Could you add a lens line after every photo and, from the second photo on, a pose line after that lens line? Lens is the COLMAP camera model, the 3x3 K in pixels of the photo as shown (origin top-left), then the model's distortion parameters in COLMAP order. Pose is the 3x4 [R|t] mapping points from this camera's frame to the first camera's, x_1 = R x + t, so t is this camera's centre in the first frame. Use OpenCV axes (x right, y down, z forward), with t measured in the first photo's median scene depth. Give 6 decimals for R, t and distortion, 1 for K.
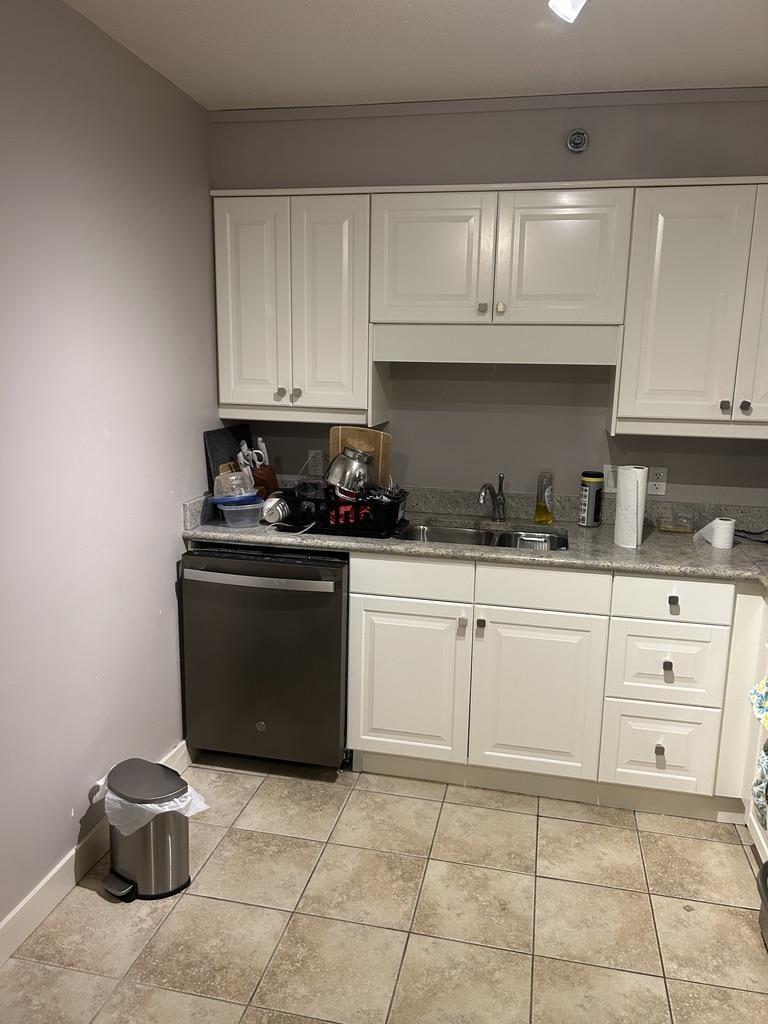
lens RADIAL K [[769.1, 0, 379.9], [0, 769.1, 506.3], [0, 0, 1]] dist [0.051834, -0.062563]
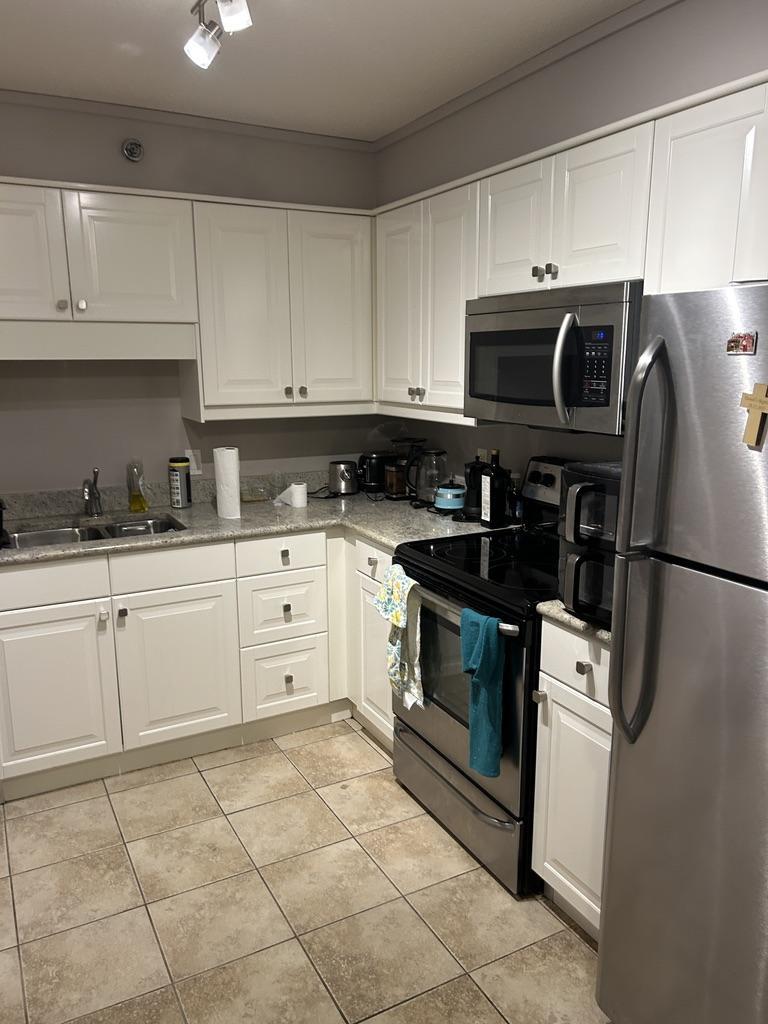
lens RADIAL K [[769.1, 0, 390.1], [0, 769.1, 511.9], [0, 0, 1]] dist [0.051834, -0.062563]
pose [[0.761352, -0.152018, 0.630265, -0.232535], [0.140090, 0.987731, 0.069011, -0.002859], [-0.633023, 0.035753, 0.773307, -0.035205]]
